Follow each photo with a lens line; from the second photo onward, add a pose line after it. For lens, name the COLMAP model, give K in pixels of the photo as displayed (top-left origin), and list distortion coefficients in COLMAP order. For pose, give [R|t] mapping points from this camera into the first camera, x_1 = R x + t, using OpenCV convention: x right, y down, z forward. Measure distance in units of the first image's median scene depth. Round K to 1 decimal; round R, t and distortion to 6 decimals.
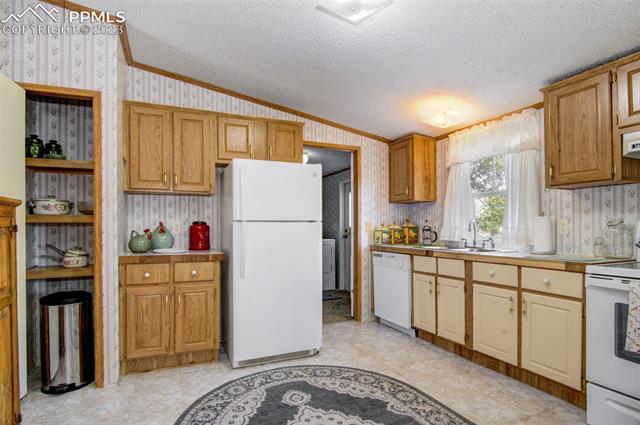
lens RADIAL K [[335.9, 0, 318.6], [0, 335.9, 224.3], [0, 0, 1]] dist [-0.020068, -0.000180]
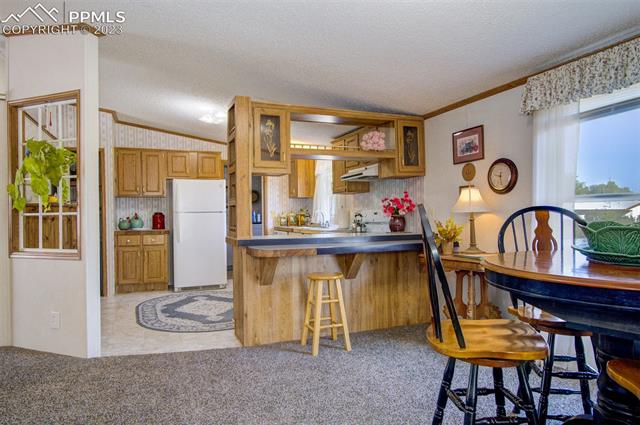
lens RADIAL K [[412.6, 0, 320.0], [0, 412.6, 212.5], [0, 0, 1]] dist [0.002020, 0.001153]
pose [[0.999476, -0.008161, -0.031321, 0.590461], [0.008383, 0.999941, 0.006964, -0.017535], [0.031263, -0.007222, 0.999485, -1.192186]]
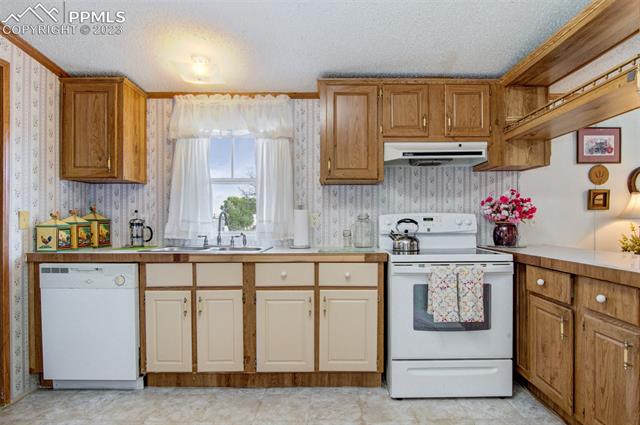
lens RADIAL K [[349.8, 0, 340.9], [0, 349.8, 223.2], [0, 0, 1]] dist [-0.020297, -0.000251]
pose [[0.403771, -0.001250, 0.914859, -0.209622], [-0.009125, 0.999944, 0.005393, 0.008986], [-0.914815, -0.010526, 0.403737, 0.452083]]
